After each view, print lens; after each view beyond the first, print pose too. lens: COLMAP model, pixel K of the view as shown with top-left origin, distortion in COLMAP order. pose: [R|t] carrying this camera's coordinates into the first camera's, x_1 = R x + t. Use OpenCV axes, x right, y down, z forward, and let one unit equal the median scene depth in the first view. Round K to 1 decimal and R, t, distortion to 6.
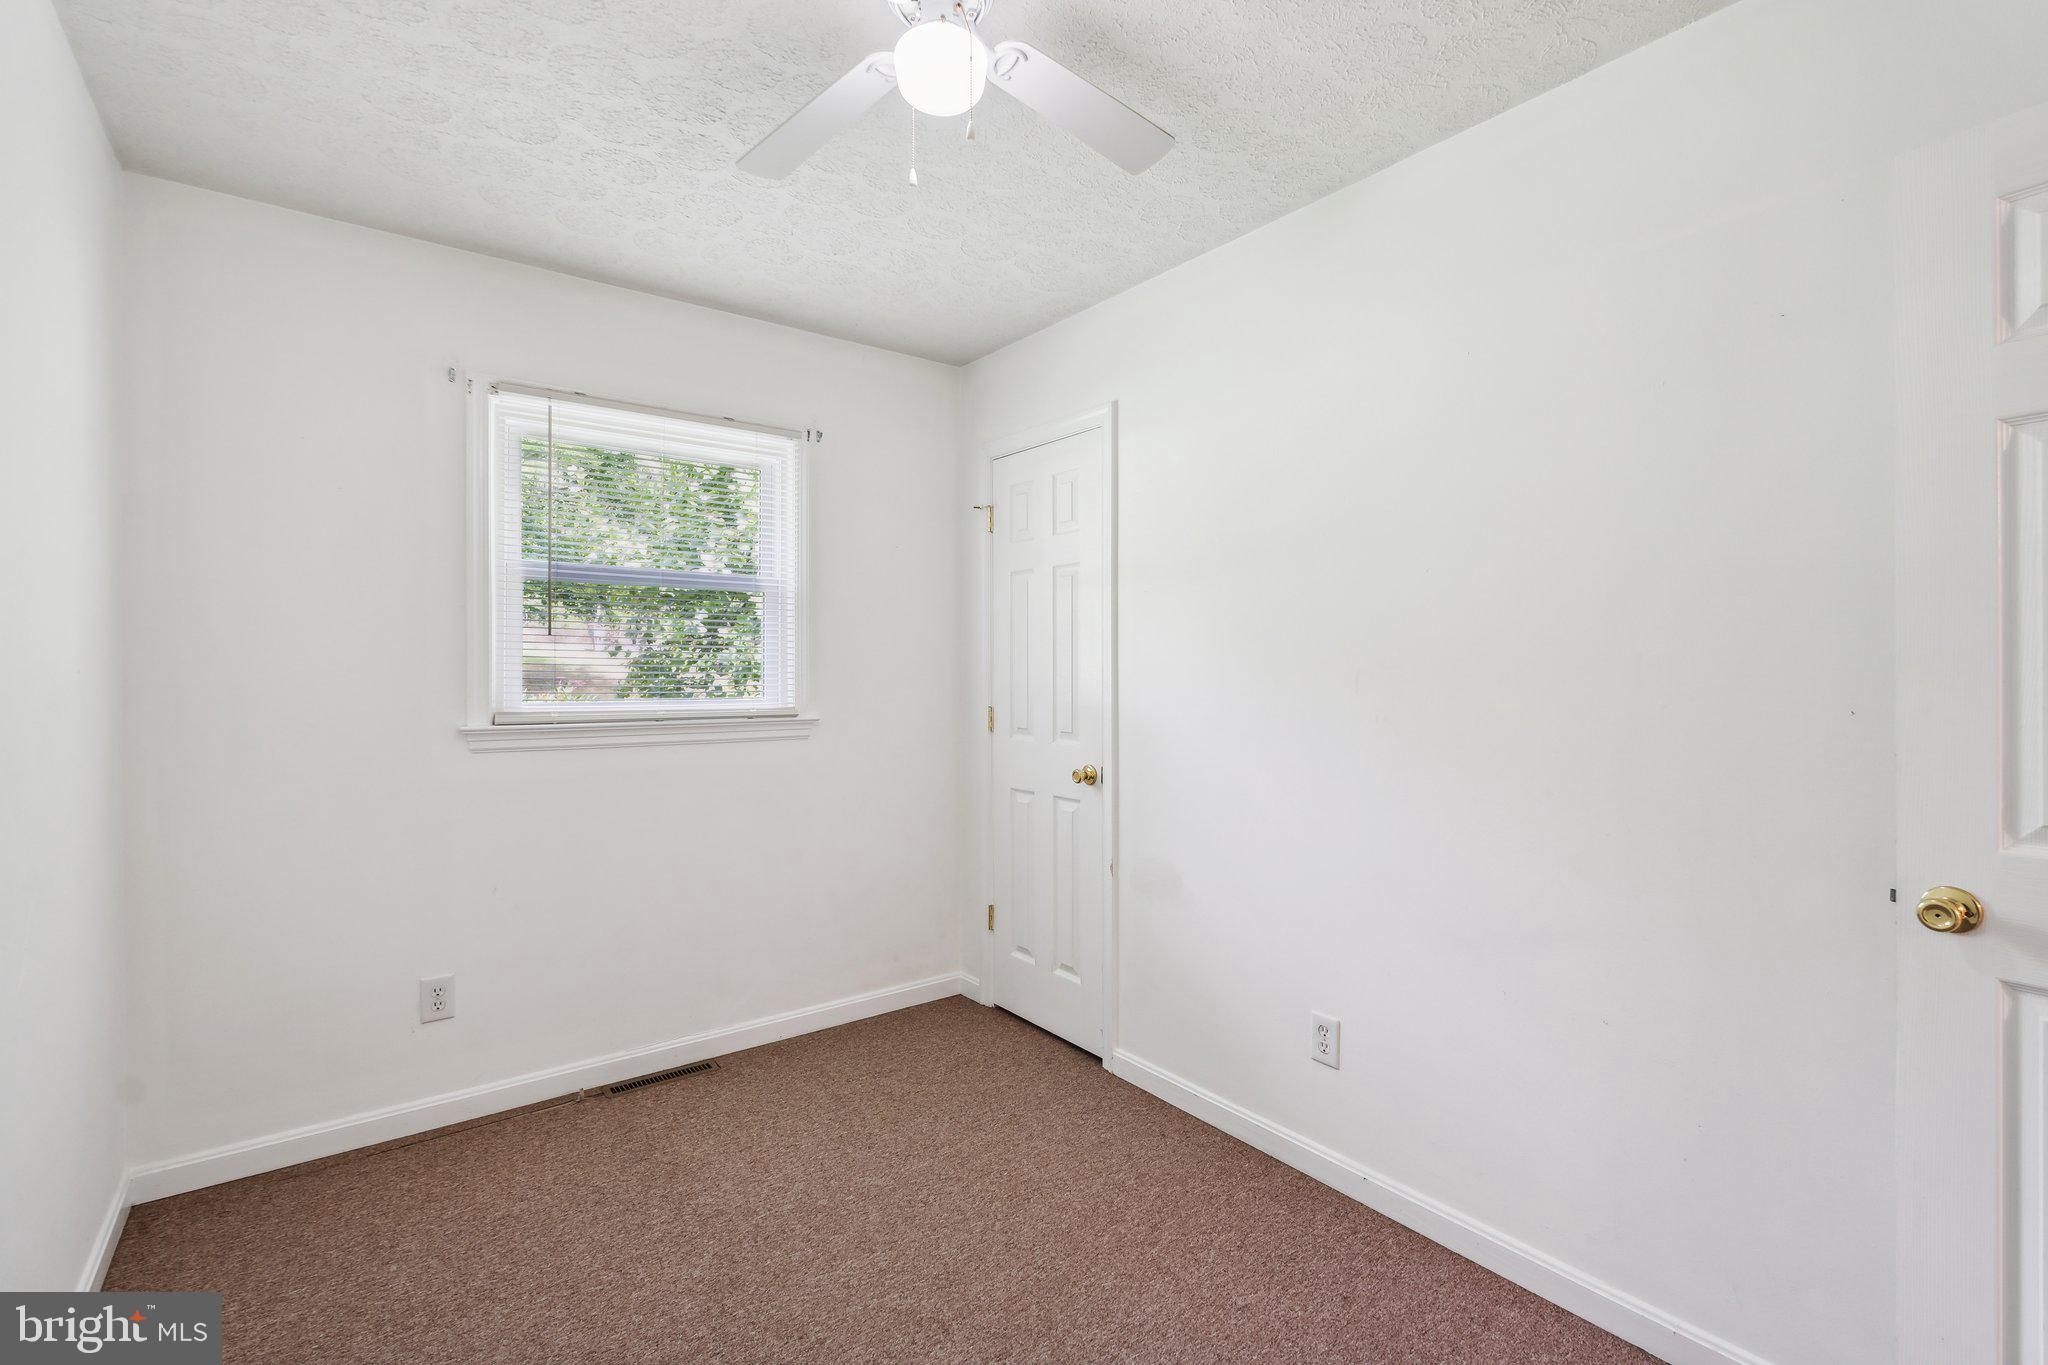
lens RADIAL K [[911.7, 0, 1036.8], [0, 911.7, 675.5], [0, 0, 1]] dist [0.000627, 0.000392]
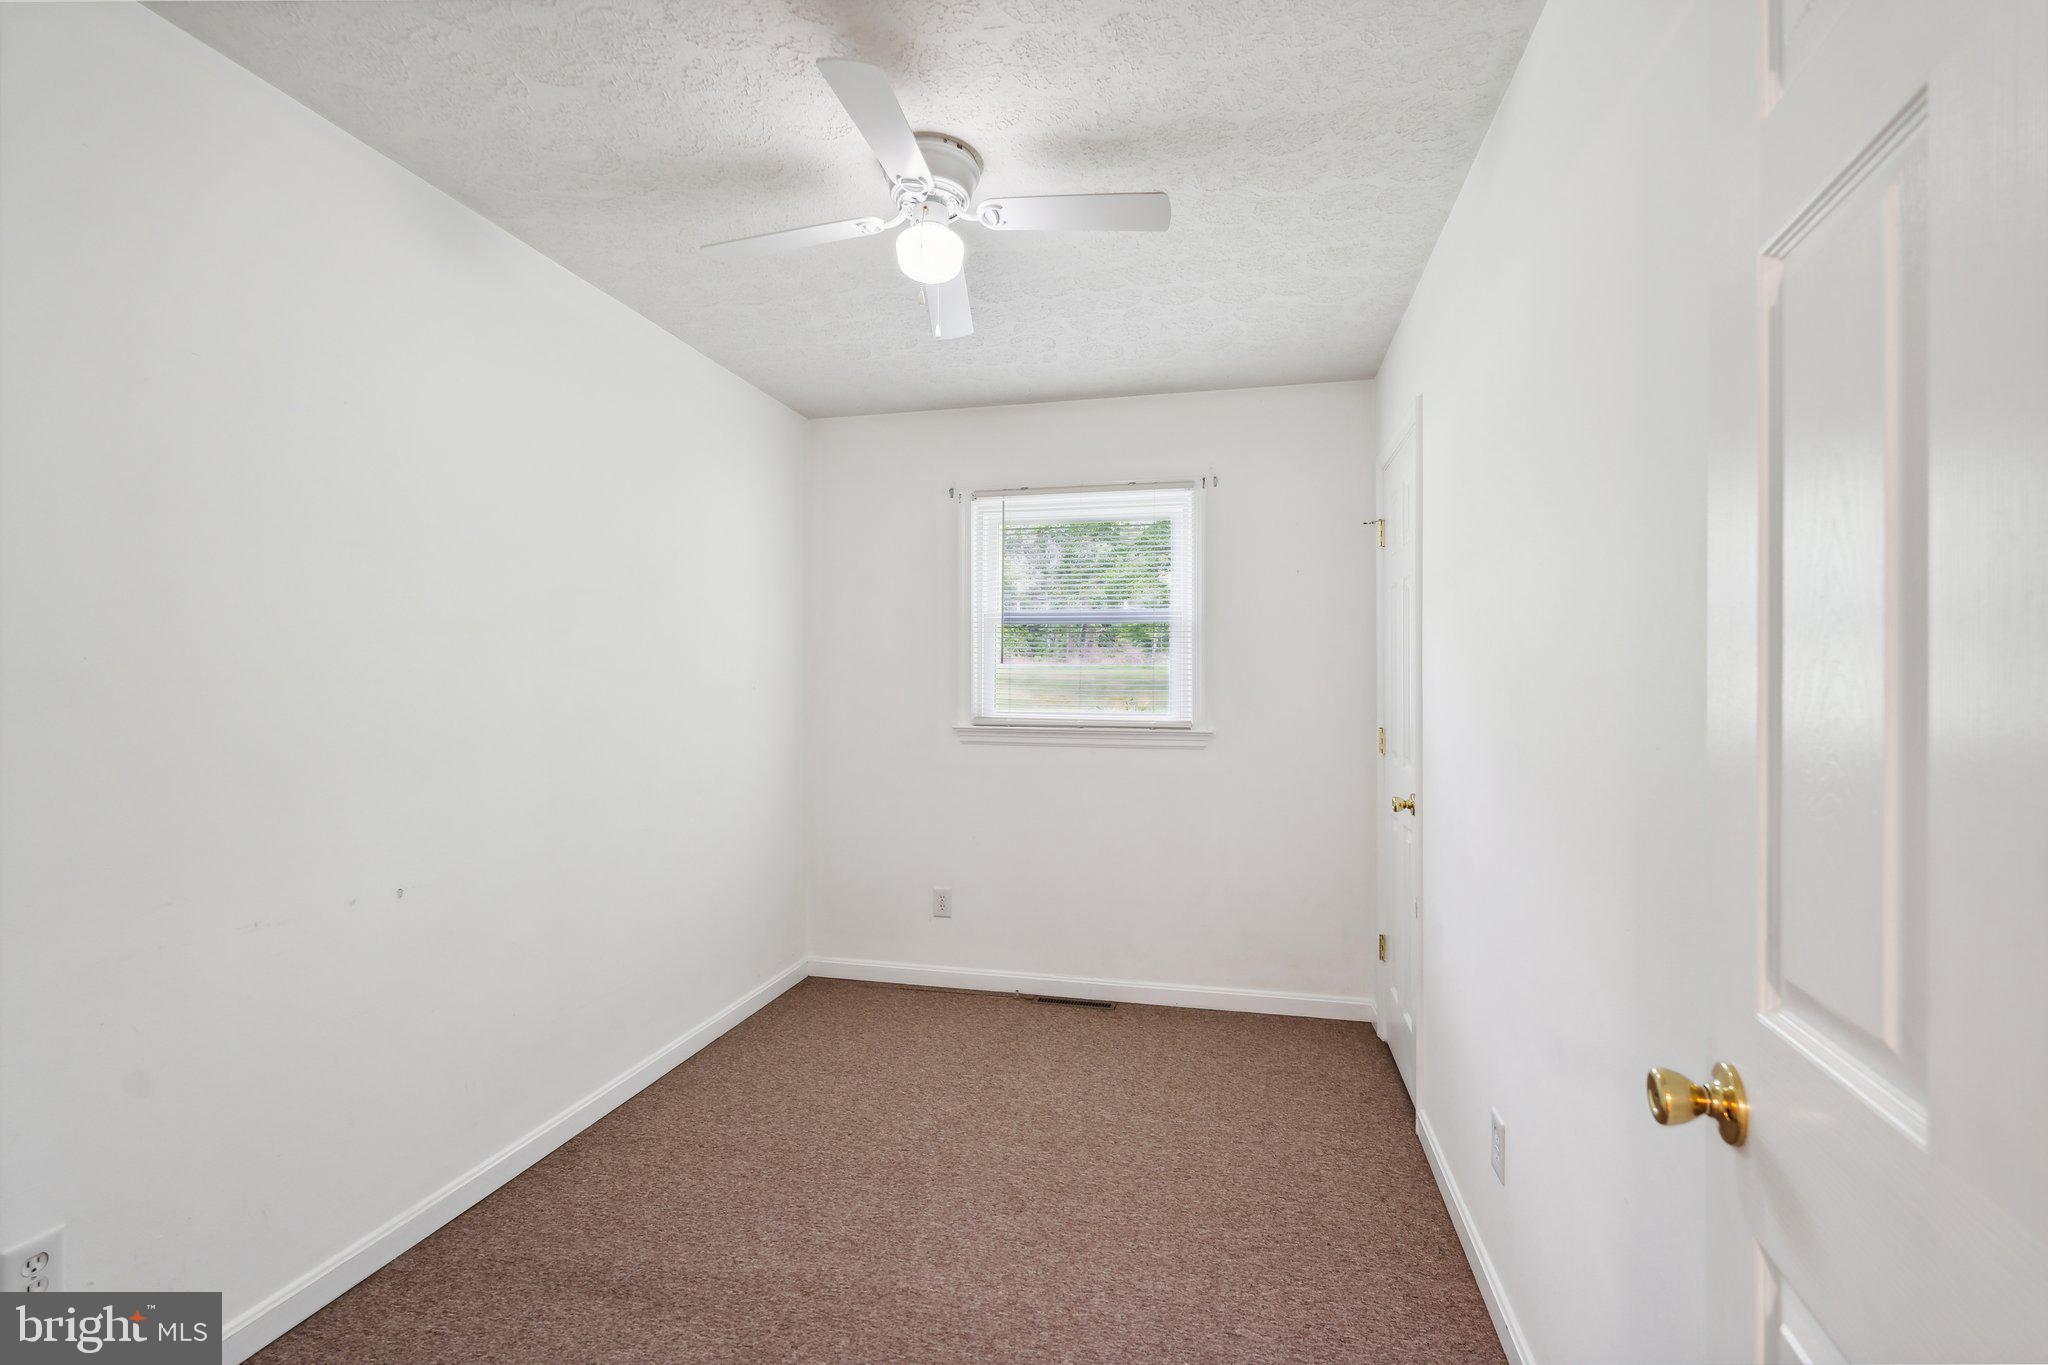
lens RADIAL K [[911.7, 0, 1028.3], [0, 911.7, 692.2], [0, 0, 1]] dist [0.000627, 0.000392]
pose [[0.635079, 0.009048, -0.772394, 0.572242], [-0.006815, 0.999958, 0.006110, -0.008880], [0.772417, 0.001383, 0.635114, 0.129490]]
